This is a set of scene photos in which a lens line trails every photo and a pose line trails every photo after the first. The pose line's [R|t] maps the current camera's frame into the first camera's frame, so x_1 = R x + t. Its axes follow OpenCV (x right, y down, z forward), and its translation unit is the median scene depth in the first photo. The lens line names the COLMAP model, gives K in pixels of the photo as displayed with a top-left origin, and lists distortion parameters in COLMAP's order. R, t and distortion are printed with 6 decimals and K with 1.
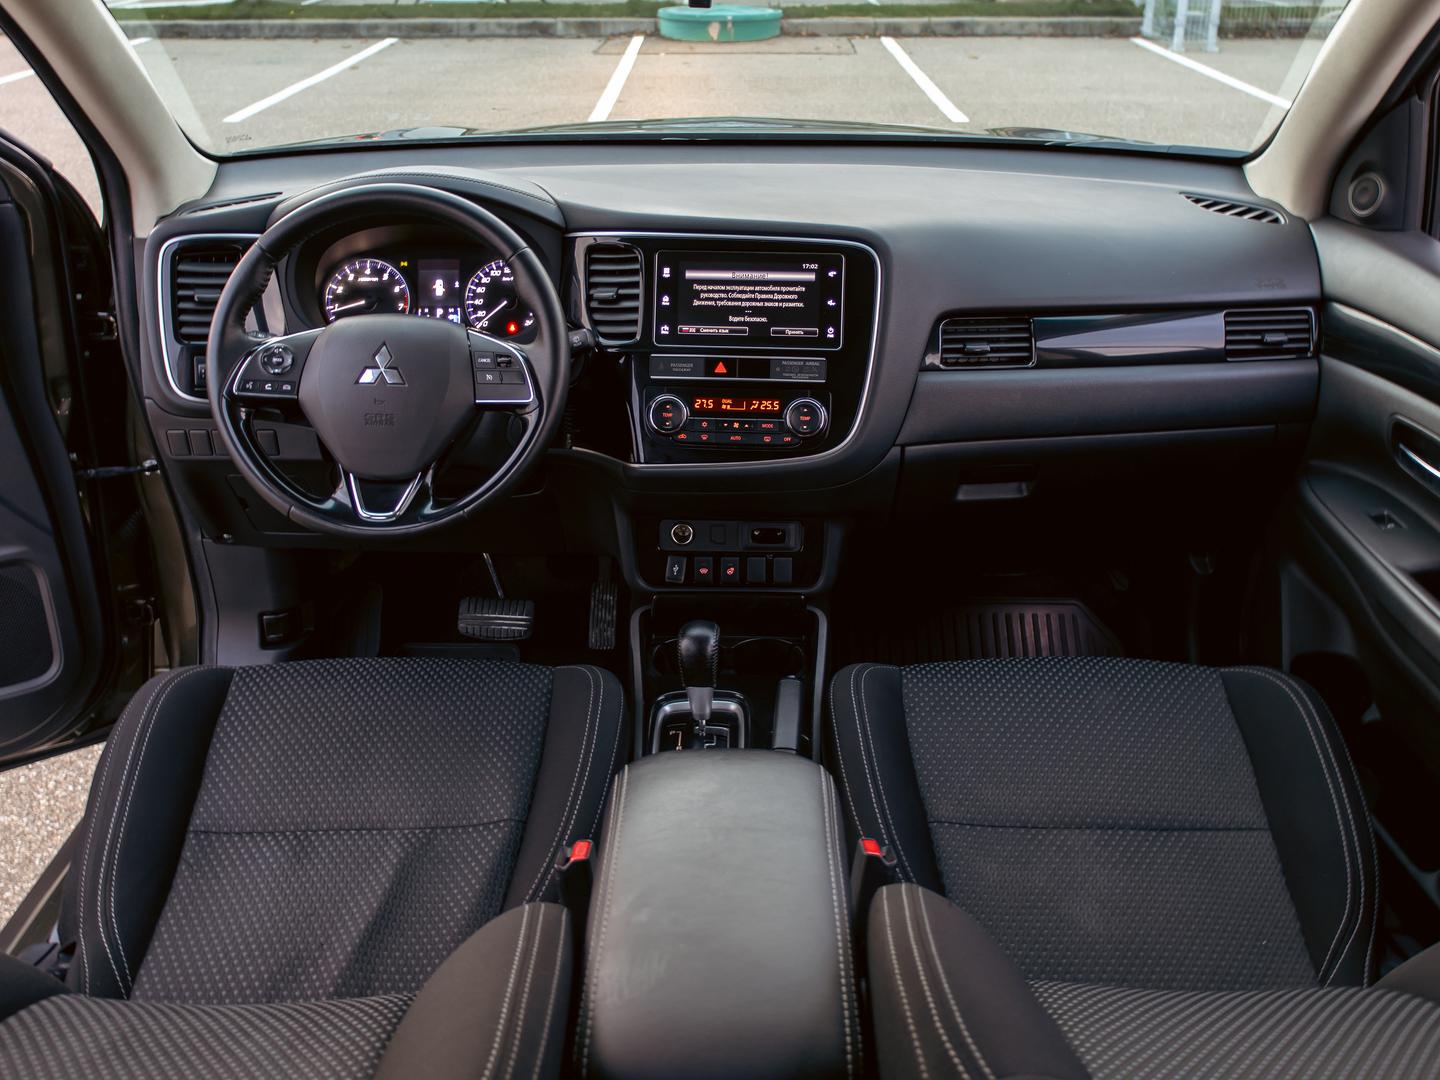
lens RADIAL K [[1554.1, 0, 718.6], [0, 1554.1, 546.6], [0, 0, 1]] dist [-0.021455, 0.000000]
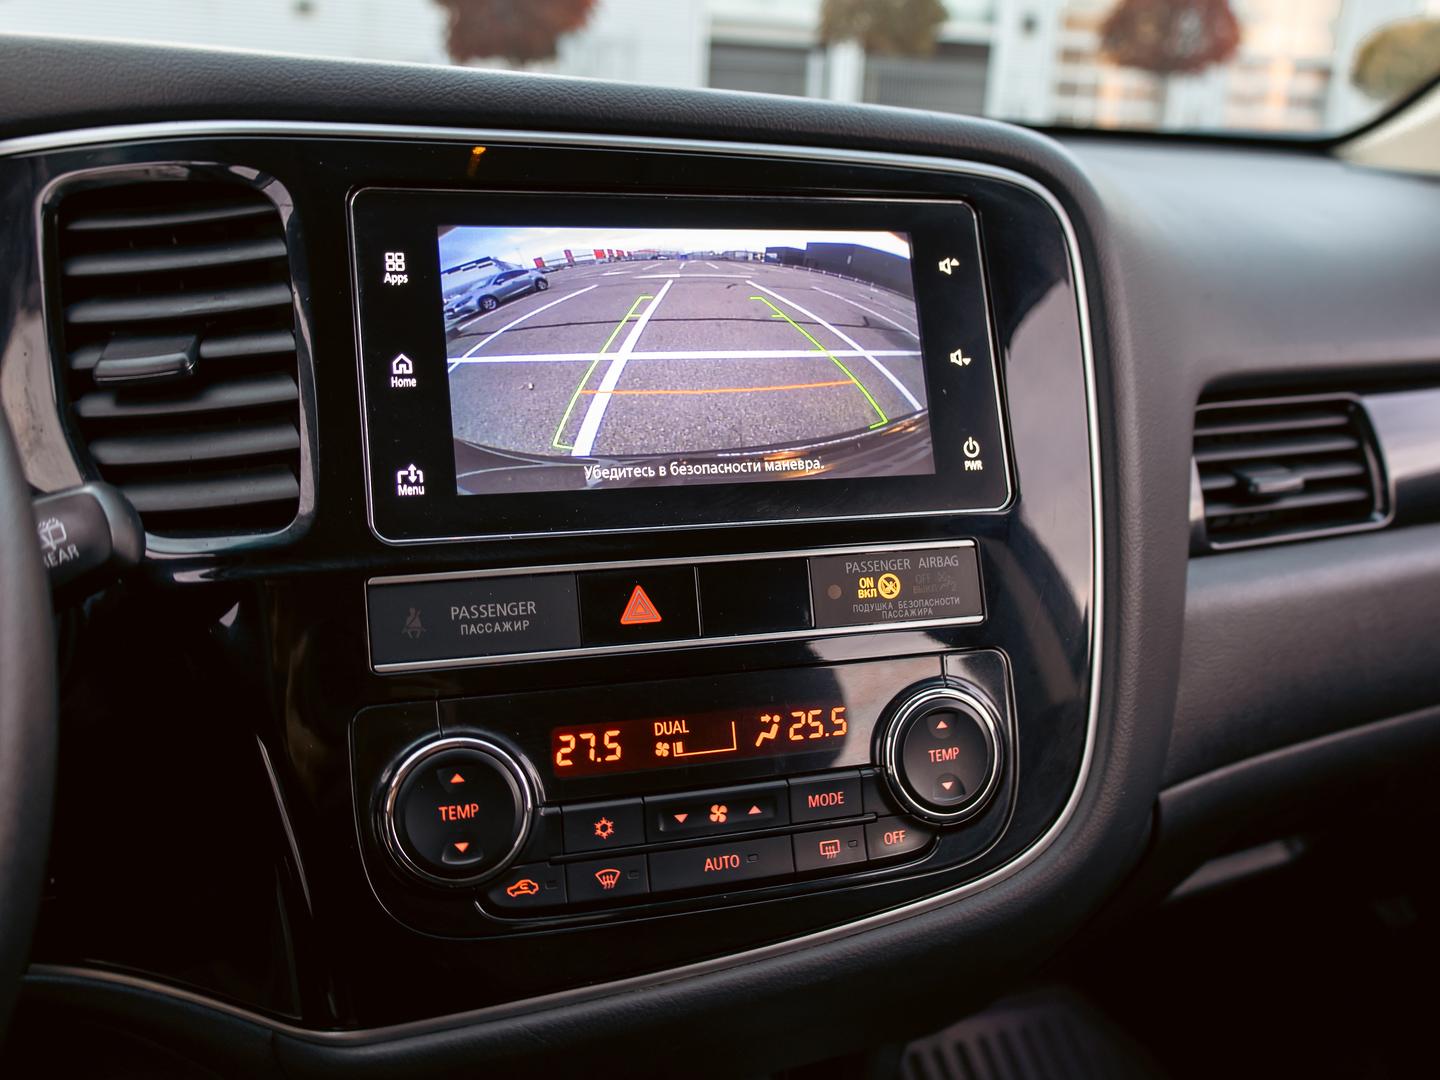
lens RADIAL K [[1554.1, 0, 728.2], [0, 1554.1, 503.0], [0, 0, 1]] dist [-0.021455, 0.000000]
pose [[0.907024, -0.067009, 0.415713, -0.094239], [0.142552, 0.977826, -0.153411, -0.088948], [-0.396215, 0.198408, 0.896464, 0.748231]]
